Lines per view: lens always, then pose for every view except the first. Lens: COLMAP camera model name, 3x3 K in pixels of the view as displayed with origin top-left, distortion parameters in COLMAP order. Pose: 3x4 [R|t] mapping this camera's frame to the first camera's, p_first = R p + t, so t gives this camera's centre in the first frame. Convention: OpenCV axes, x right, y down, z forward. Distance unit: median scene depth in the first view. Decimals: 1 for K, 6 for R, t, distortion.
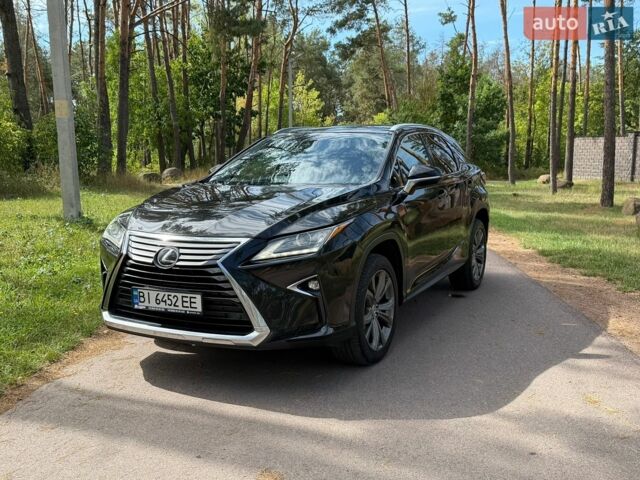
lens RADIAL K [[697.1, 0, 319.5], [0, 697.1, 256.5], [0, 0, 1]] dist [0.076854, 0.000000]
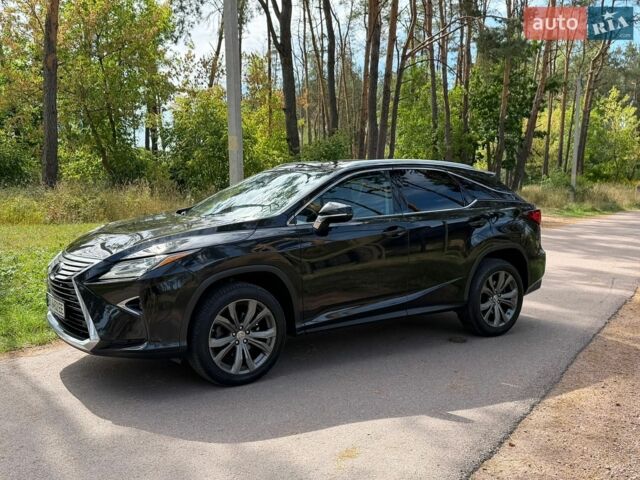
lens RADIAL K [[697.1, 0, 301.0], [0, 697.1, 246.2], [0, 0, 1]] dist [0.076854, 0.000000]
pose [[0.864025, 0.063149, -0.499473, 0.743866], [-0.083931, 0.996286, -0.019229, -0.051602], [0.496403, 0.058536, 0.866116, 0.118432]]
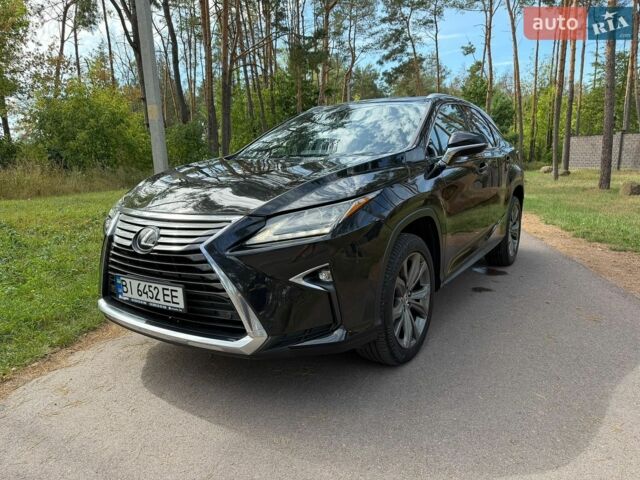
lens RADIAL K [[476.8, 0, 313.0], [0, 476.8, 246.5], [0, 0, 1]] dist [0.024056, -0.027252]
pose [[0.992107, 0.002473, -0.125368, 0.041715], [0.002069, 0.999347, 0.036082, -0.009993], [0.125375, -0.036057, 0.991454, 0.444826]]
